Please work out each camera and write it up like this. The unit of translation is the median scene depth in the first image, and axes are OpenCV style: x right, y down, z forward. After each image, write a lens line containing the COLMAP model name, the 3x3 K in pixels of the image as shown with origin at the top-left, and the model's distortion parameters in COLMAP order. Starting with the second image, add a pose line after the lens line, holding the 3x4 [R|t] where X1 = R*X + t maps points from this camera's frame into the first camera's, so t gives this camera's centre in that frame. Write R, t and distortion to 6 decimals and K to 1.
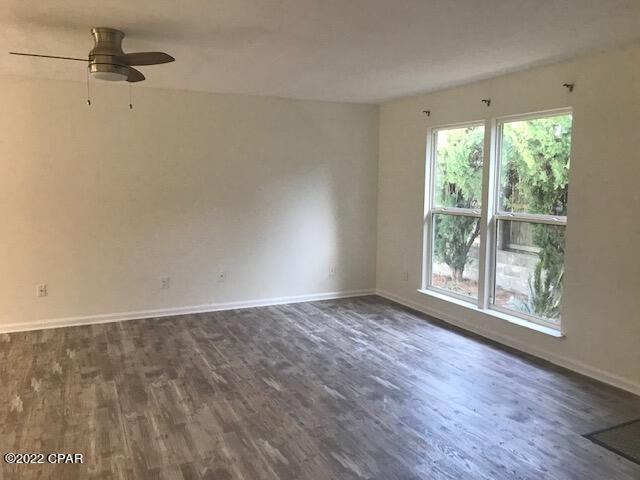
lens RADIAL K [[525.1, 0, 319.1], [0, 525.1, 239.7], [0, 0, 1]] dist [0.002522, 0.002901]
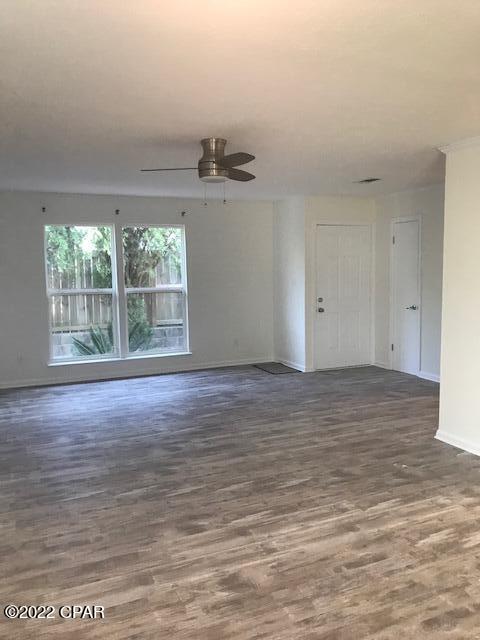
lens RADIAL K [[525.1, 0, 239.5], [0, 525.1, 319.6], [0, 0, 1]] dist [0.002522, 0.002901]
pose [[0.027570, -0.116520, 0.992806, -1.492956], [0.130209, 0.985140, 0.112004, -0.121396], [-0.991103, 0.126184, 0.042332, 0.867990]]
